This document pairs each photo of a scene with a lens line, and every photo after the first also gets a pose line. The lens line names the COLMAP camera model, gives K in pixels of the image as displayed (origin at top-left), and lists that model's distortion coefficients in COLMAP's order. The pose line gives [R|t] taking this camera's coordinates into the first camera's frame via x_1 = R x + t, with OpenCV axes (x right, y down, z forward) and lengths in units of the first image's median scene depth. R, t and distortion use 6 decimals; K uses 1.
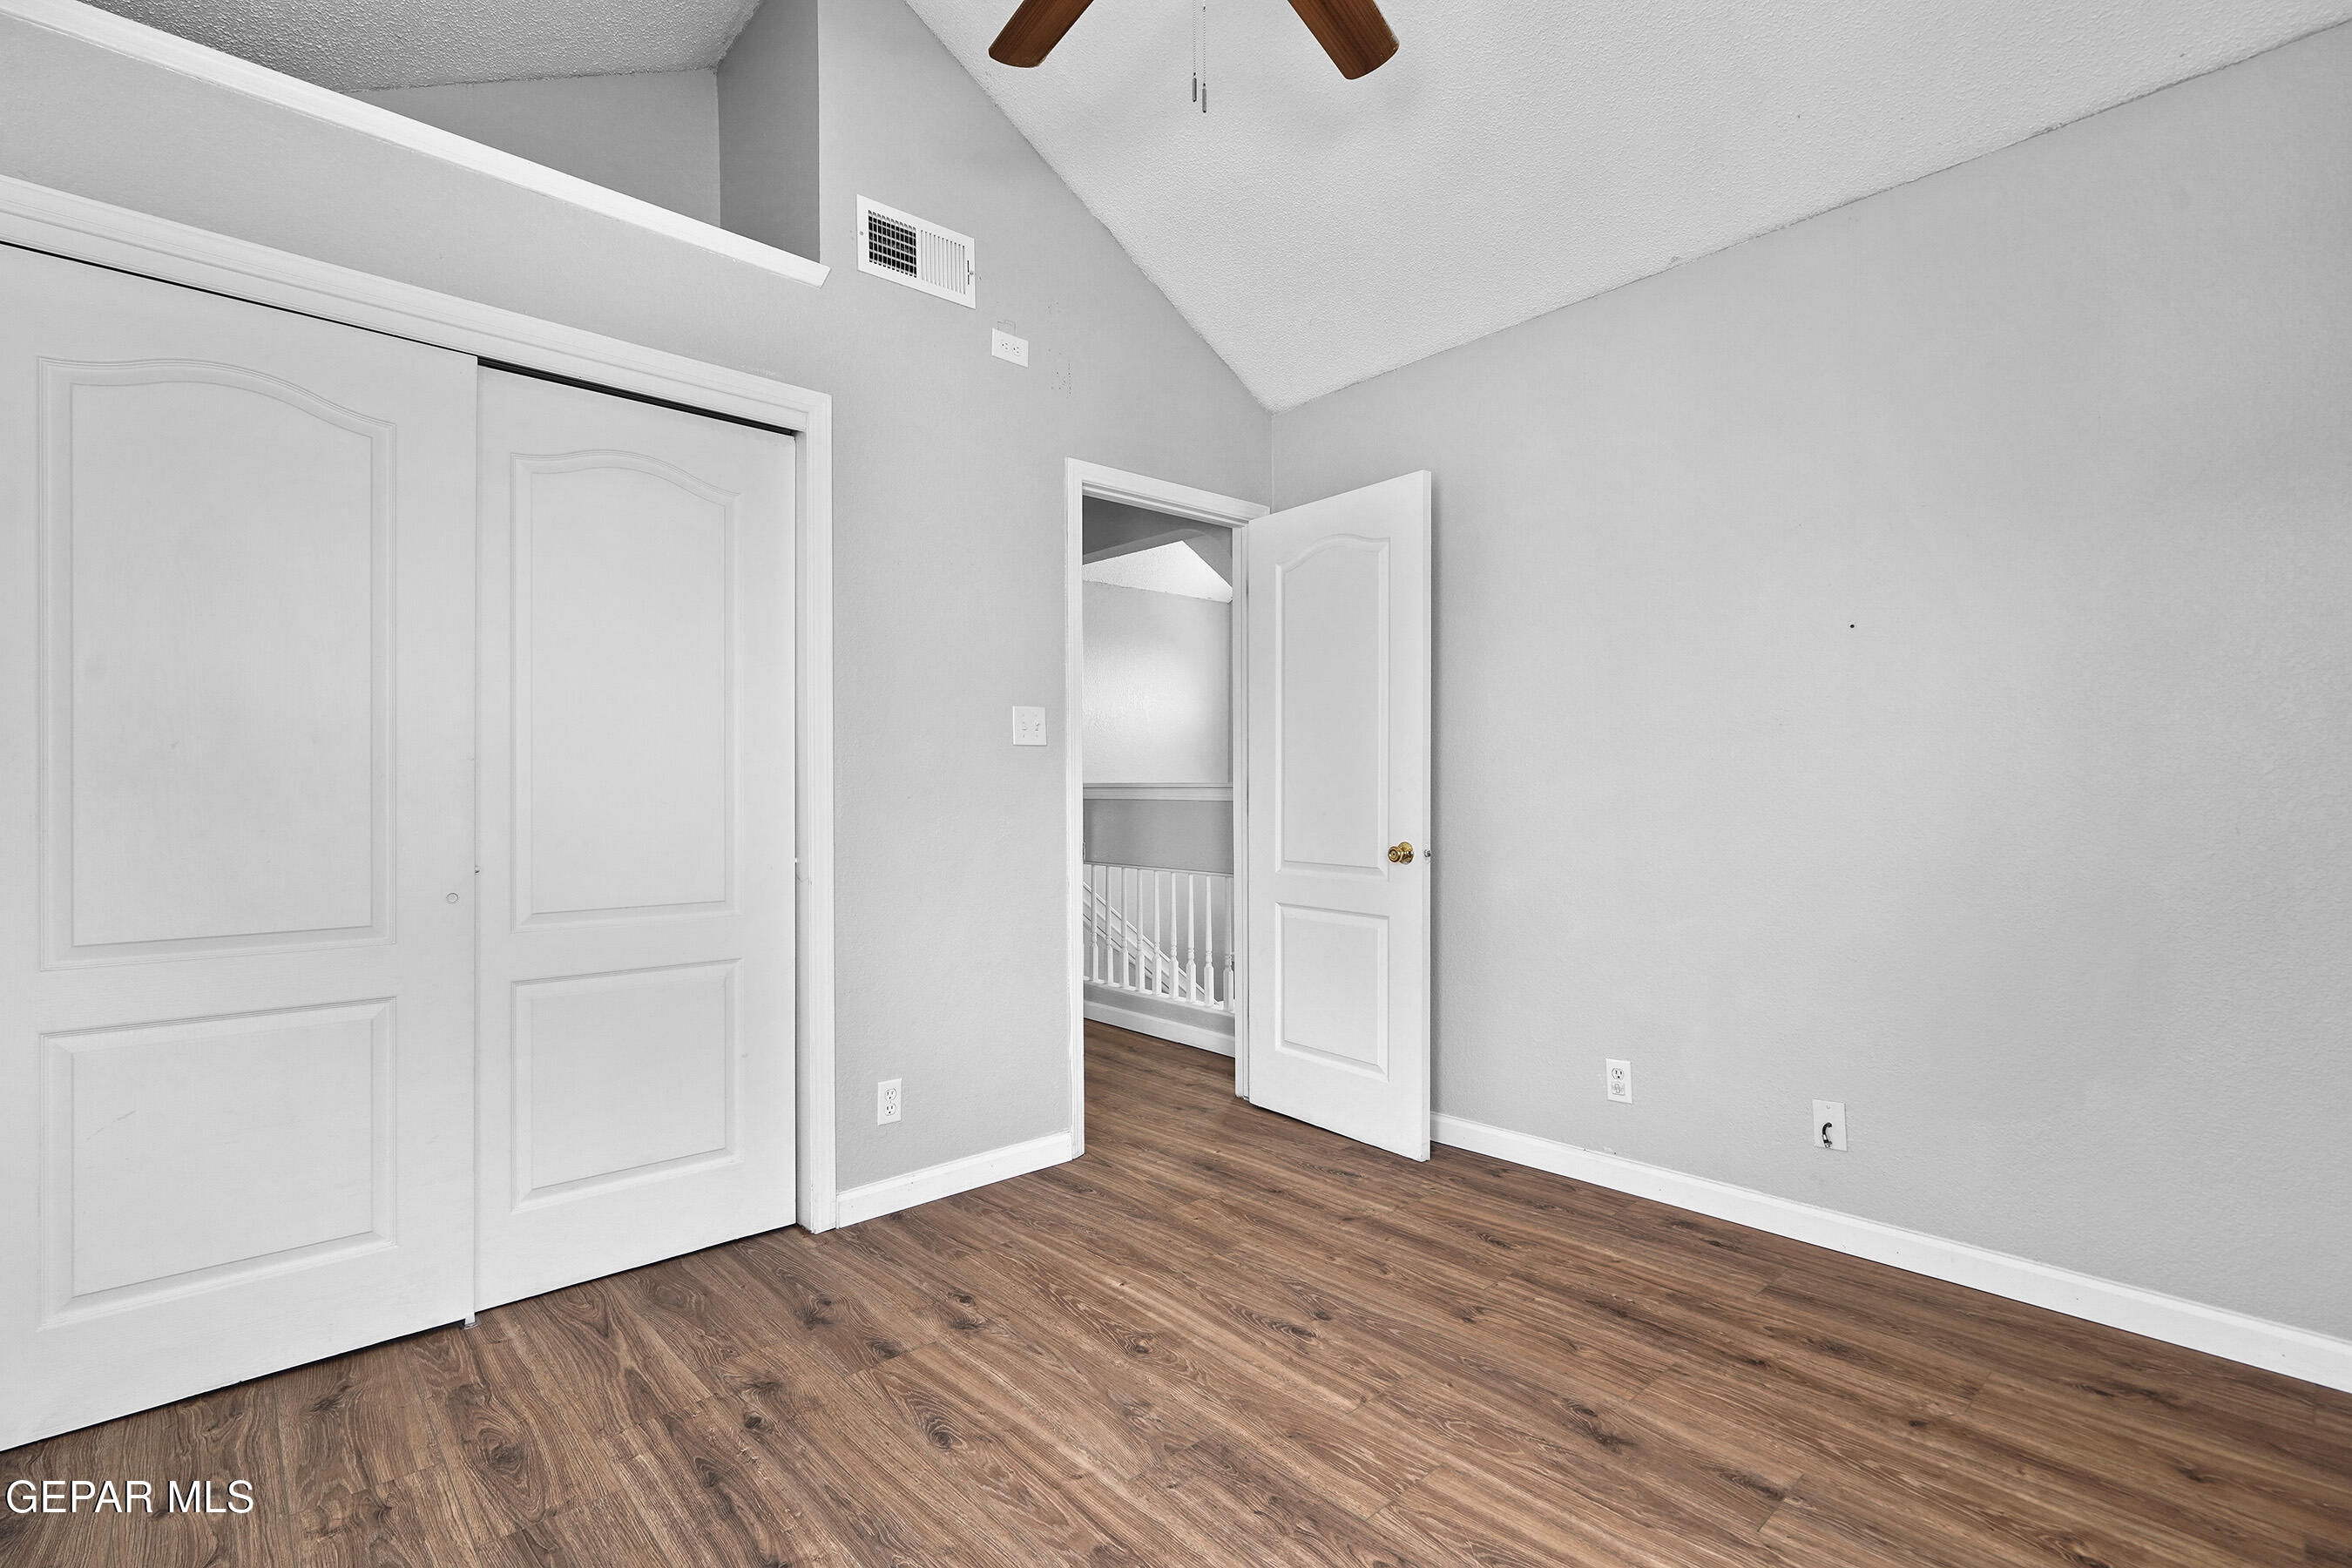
lens RADIAL K [[1091.1, 0, 1163.9], [0, 1091.1, 779.1], [0, 0, 1]] dist [-0.063517, 0.023982]
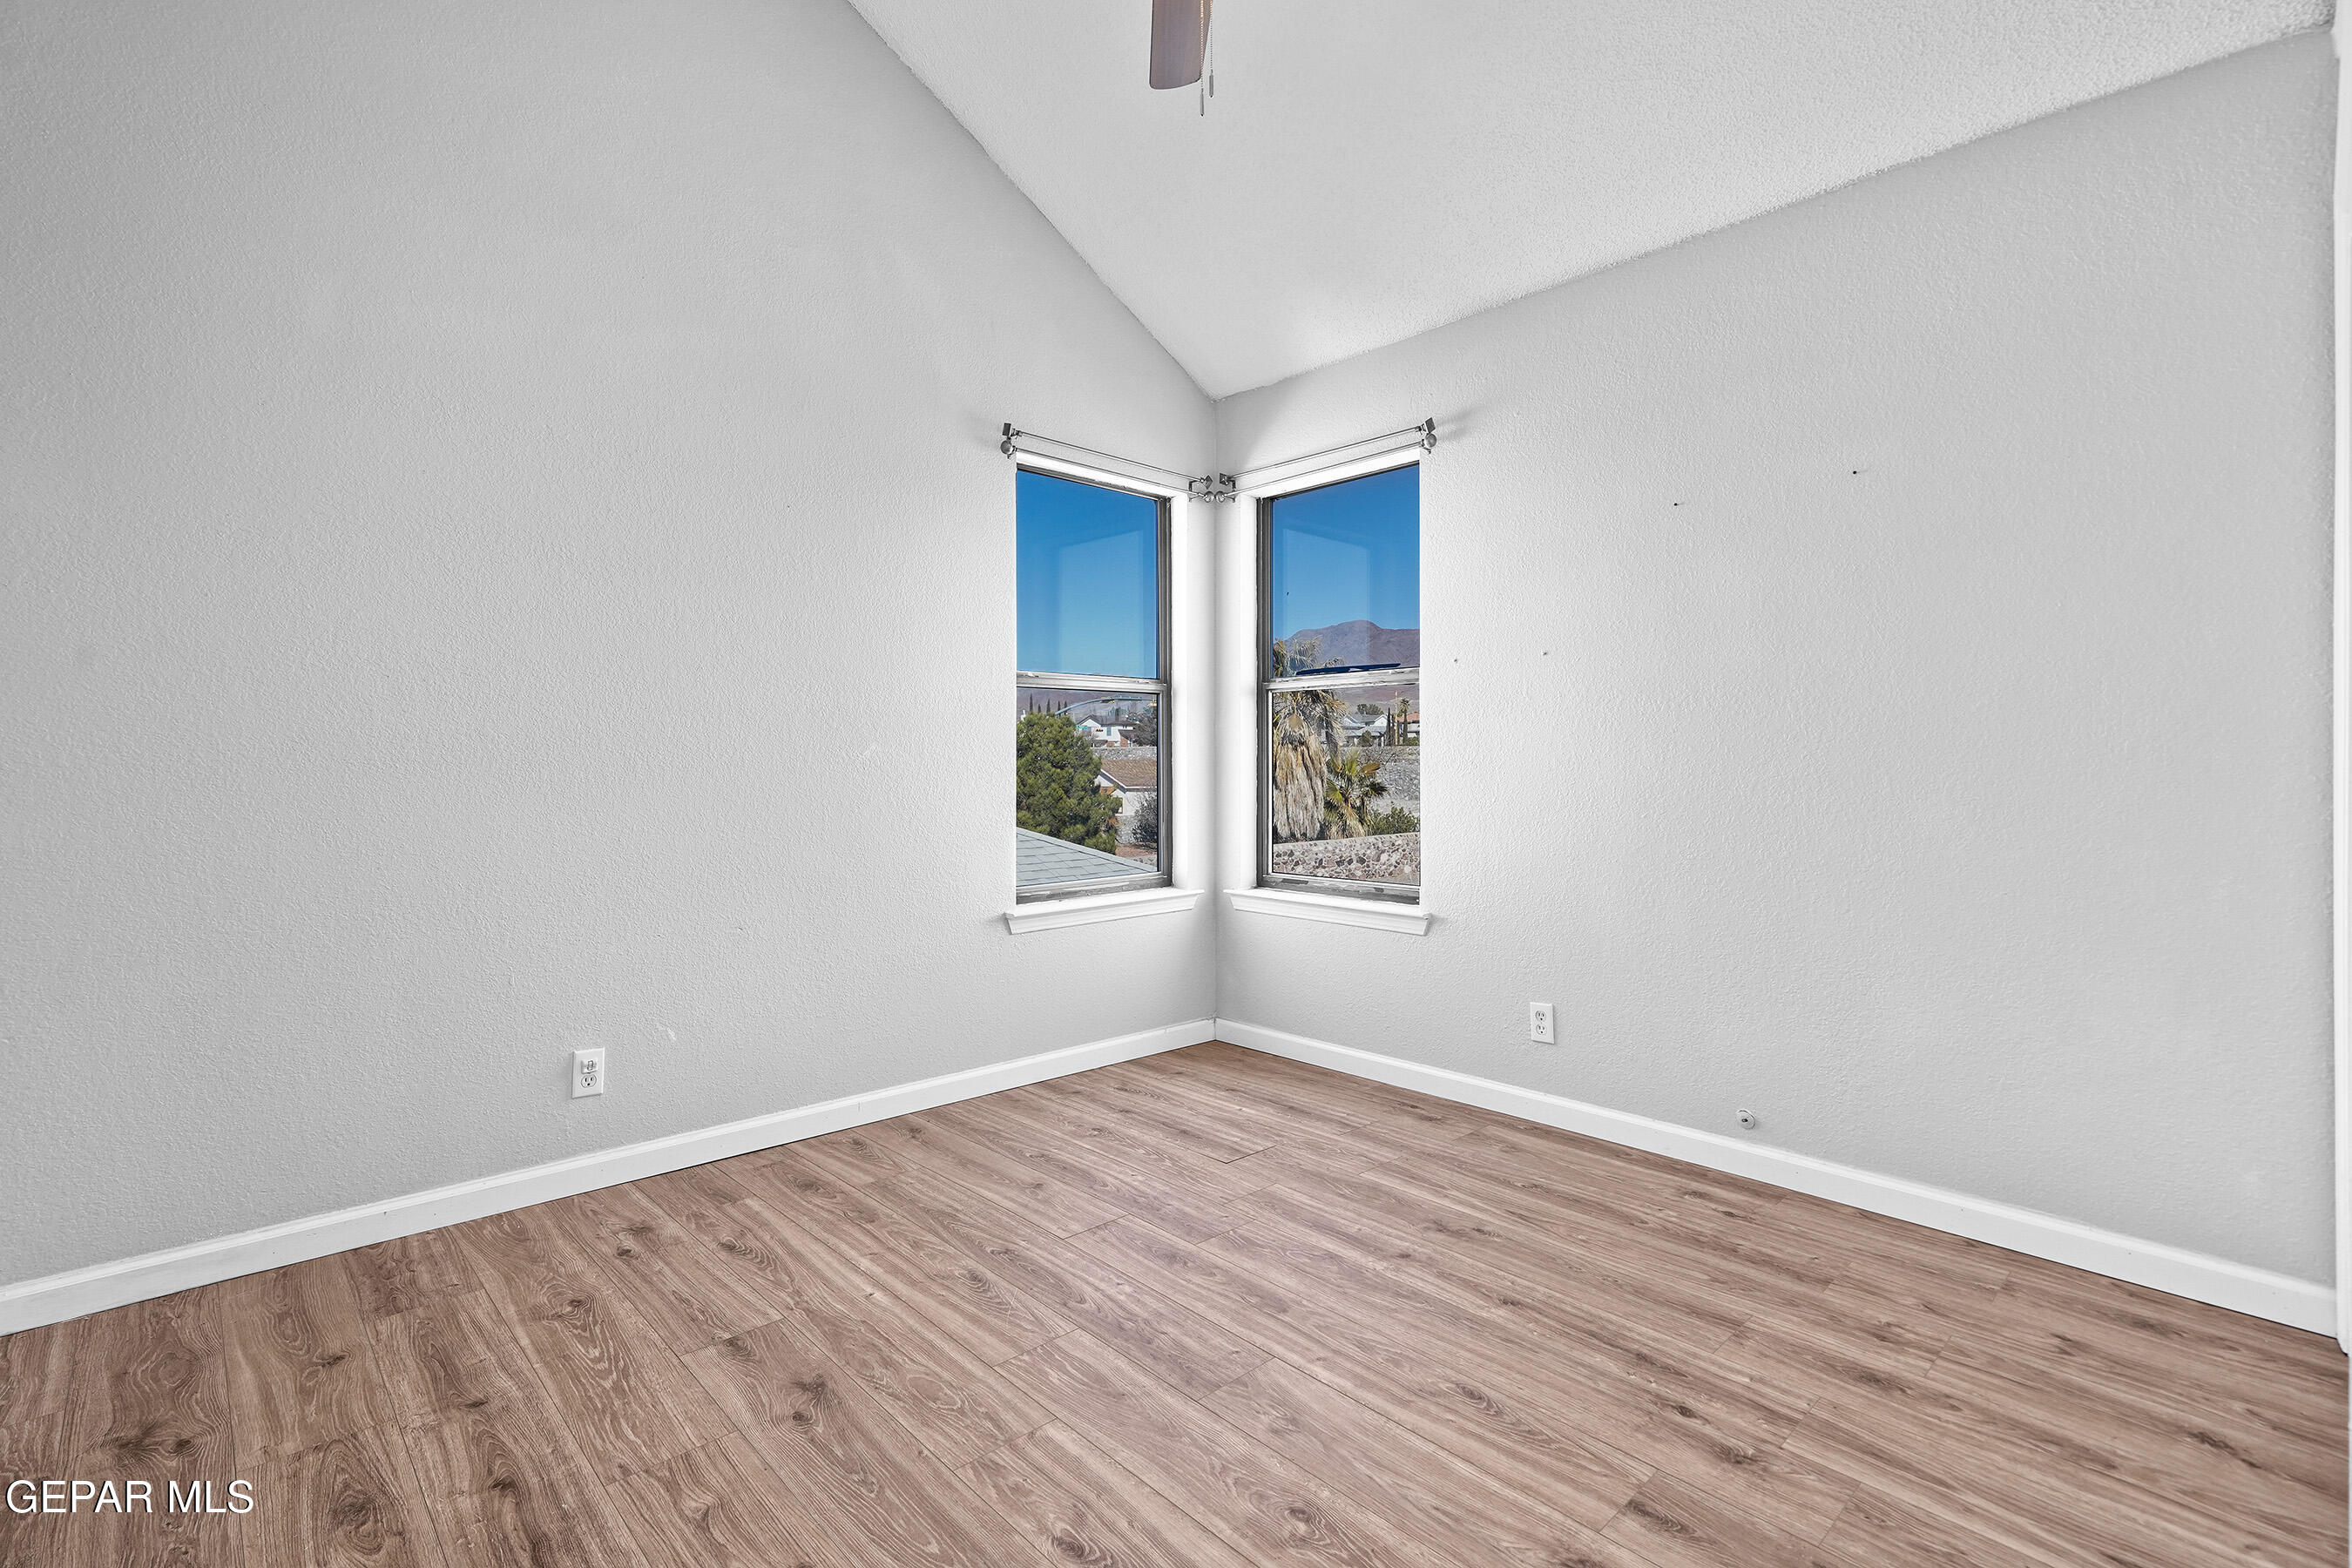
lens RADIAL K [[1091.1, 0, 1163.9], [0, 1091.1, 779.1], [0, 0, 1]] dist [-0.063517, 0.023982]
pose [[-0.999853, 0.008279, -0.015043, 0.089841], [0.008223, 0.999959, 0.003797, 0.035092], [0.015073, 0.003672, -0.999880, 1.979093]]
